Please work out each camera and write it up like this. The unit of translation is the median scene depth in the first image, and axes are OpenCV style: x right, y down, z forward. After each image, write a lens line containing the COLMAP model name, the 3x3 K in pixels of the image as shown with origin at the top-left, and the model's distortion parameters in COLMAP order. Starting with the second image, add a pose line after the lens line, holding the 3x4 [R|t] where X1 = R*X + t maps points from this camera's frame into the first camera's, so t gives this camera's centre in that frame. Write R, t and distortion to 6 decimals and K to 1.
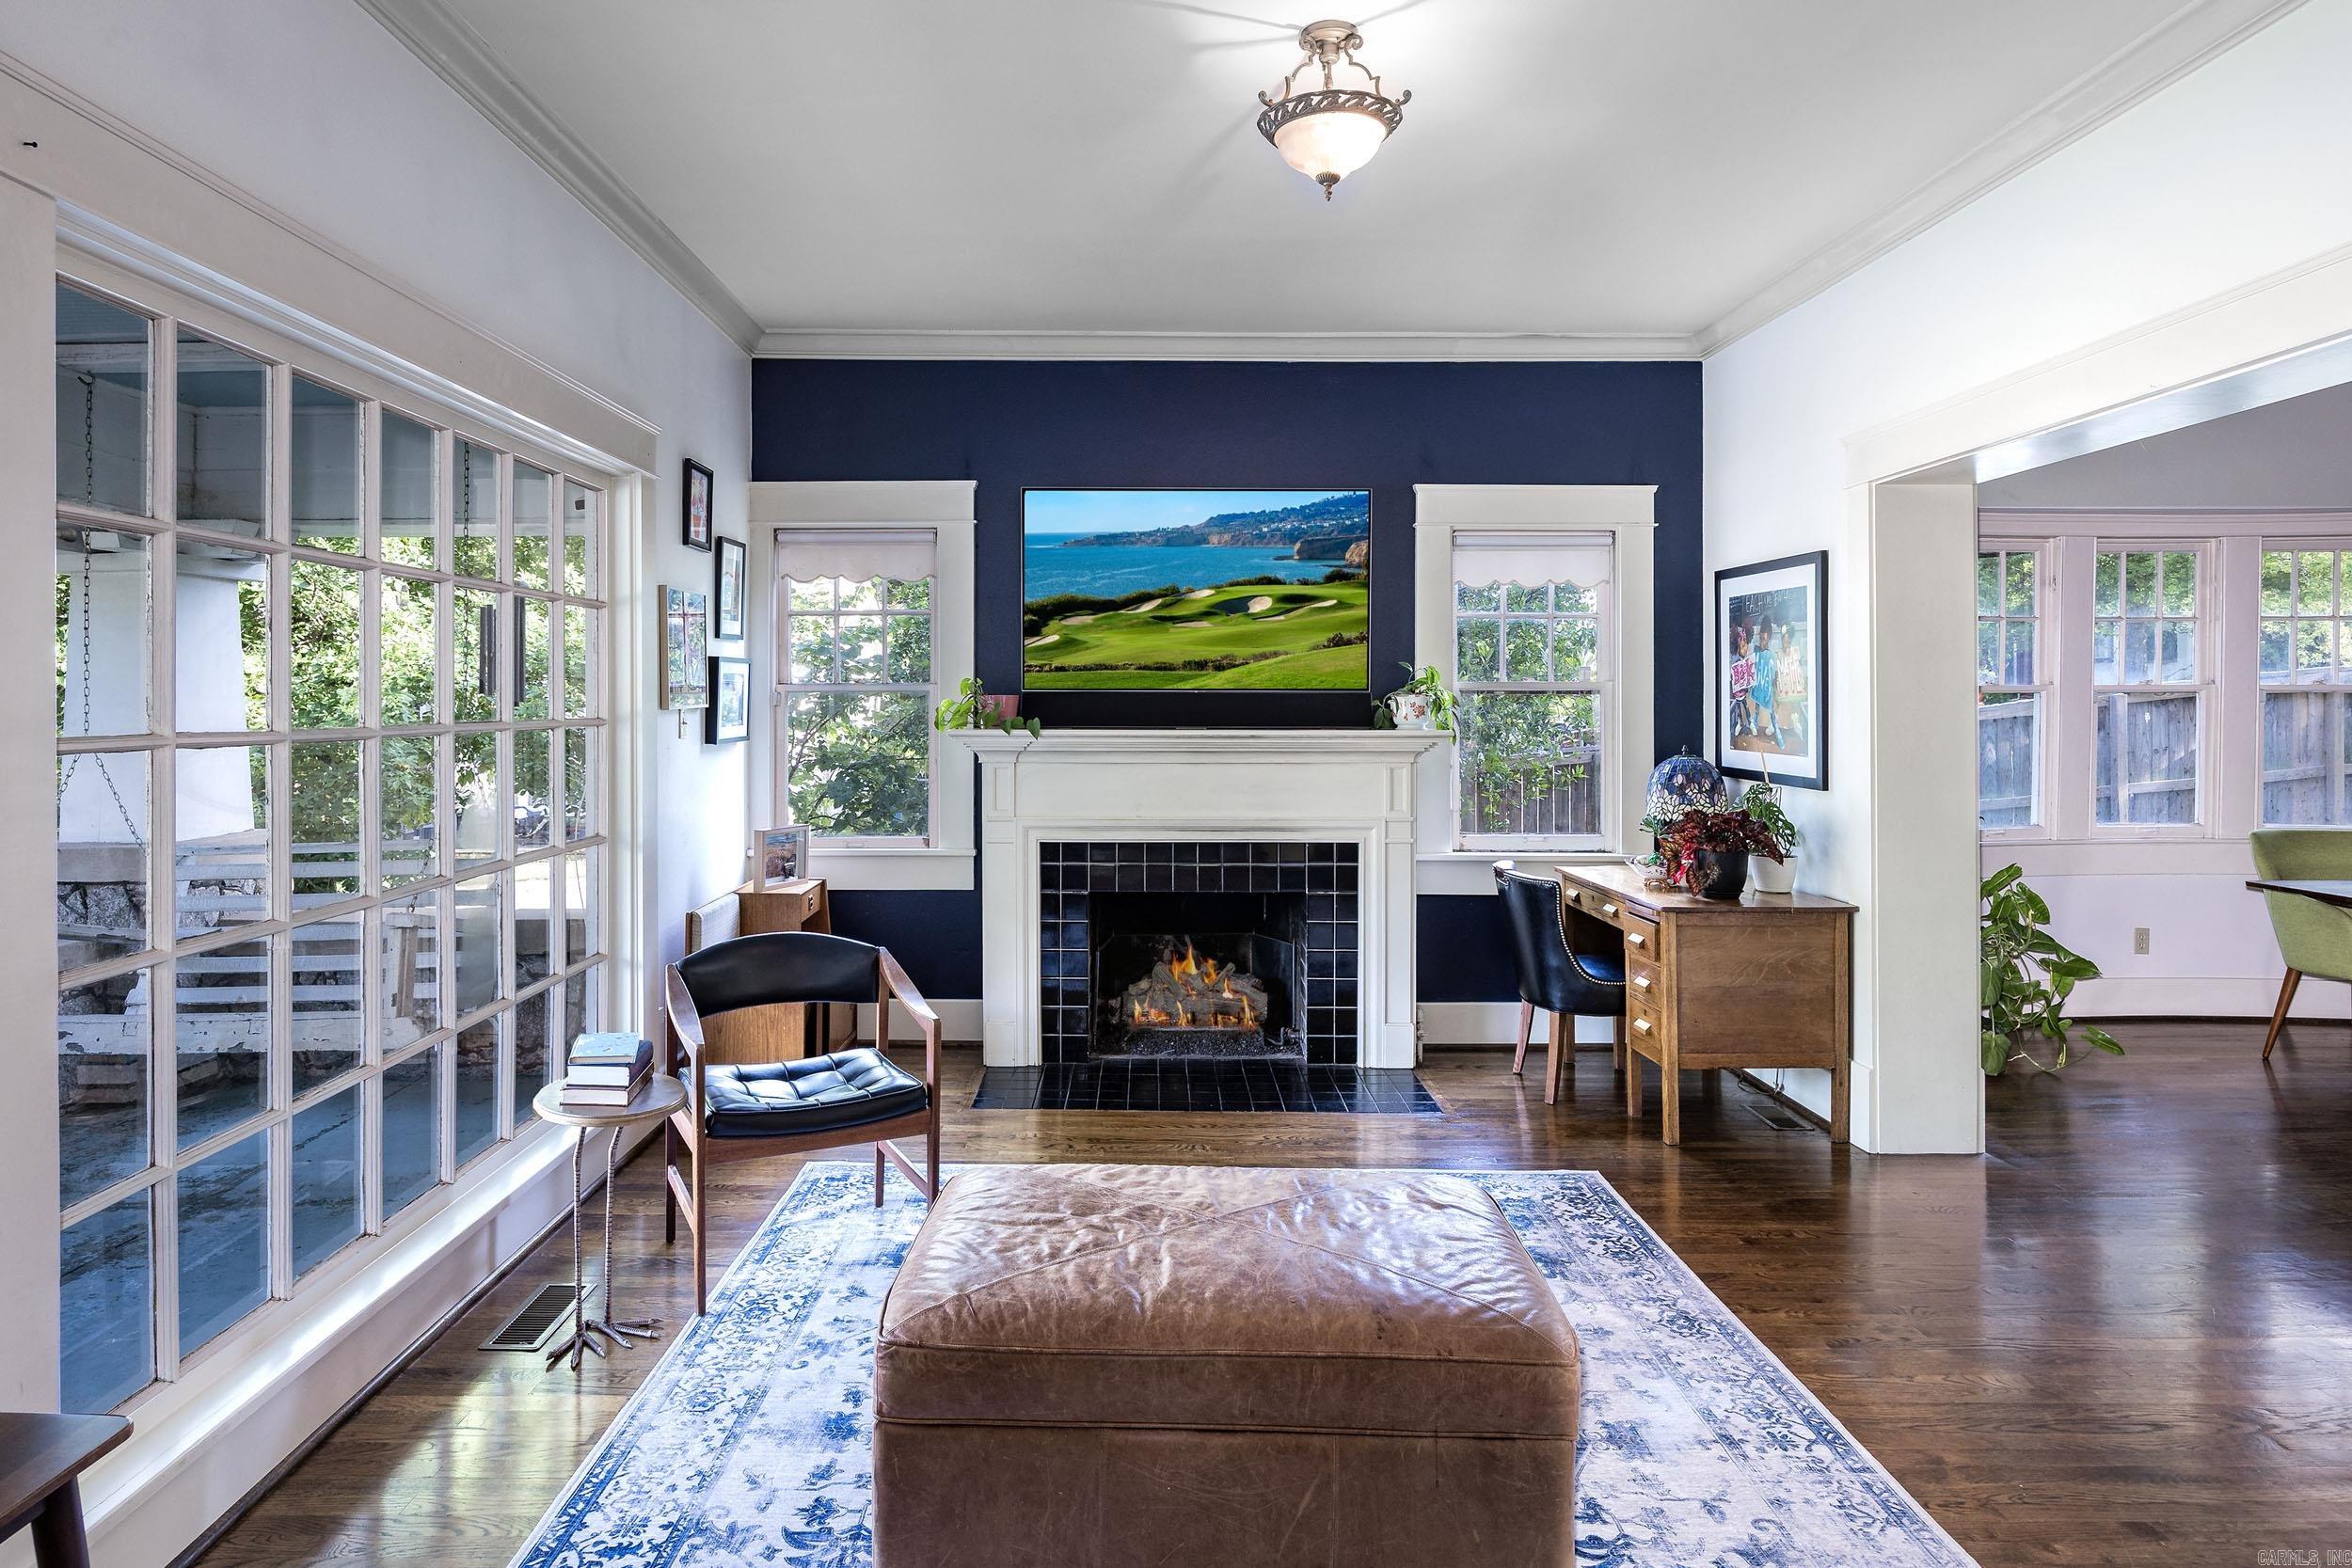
lens RADIAL K [[1321.7, 0, 1174.6], [0, 1321.7, 708.5], [0, 0, 1]] dist [-0.002456, -0.000611]
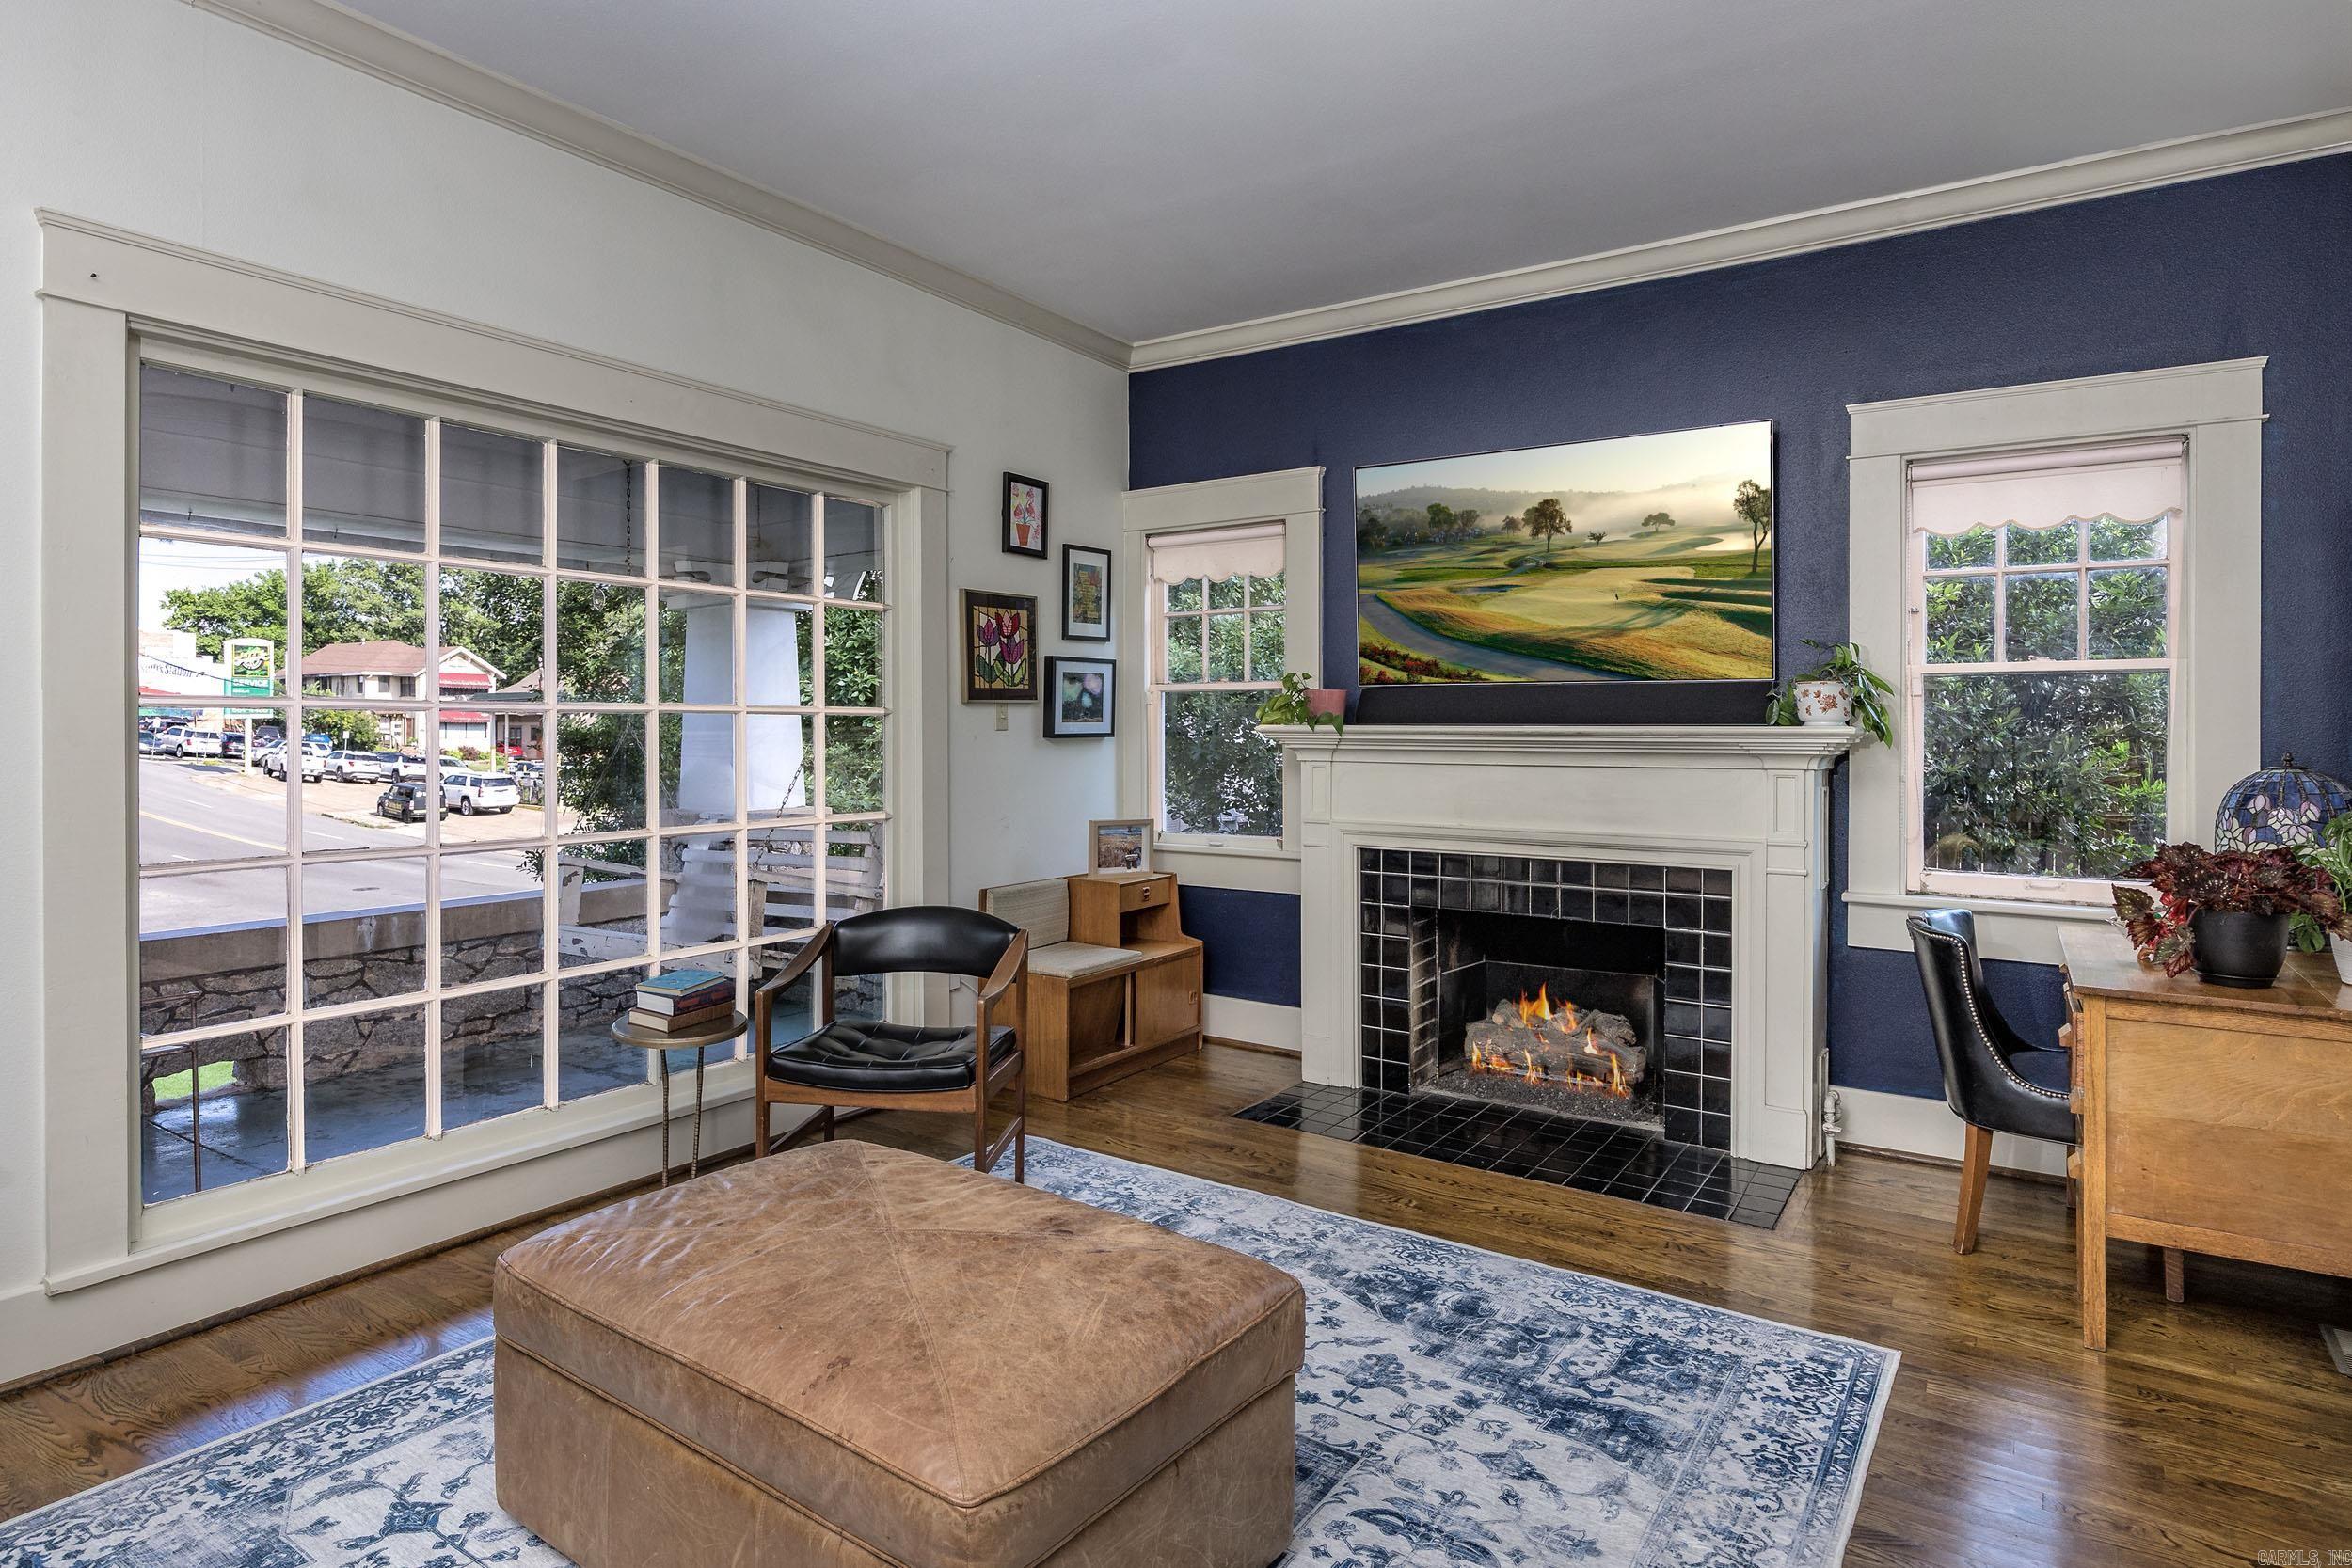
lens RADIAL K [[1301.8, 0, 1181.0], [0, 1301.8, 740.9], [0, 0, 1]] dist [-0.002105, -0.000389]
pose [[0.820245, 0.004841, -0.571993, 0.319247], [-0.004786, 0.999987, 0.001600, 0.025413], [0.571993, 0.001425, 0.820257, 0.182049]]
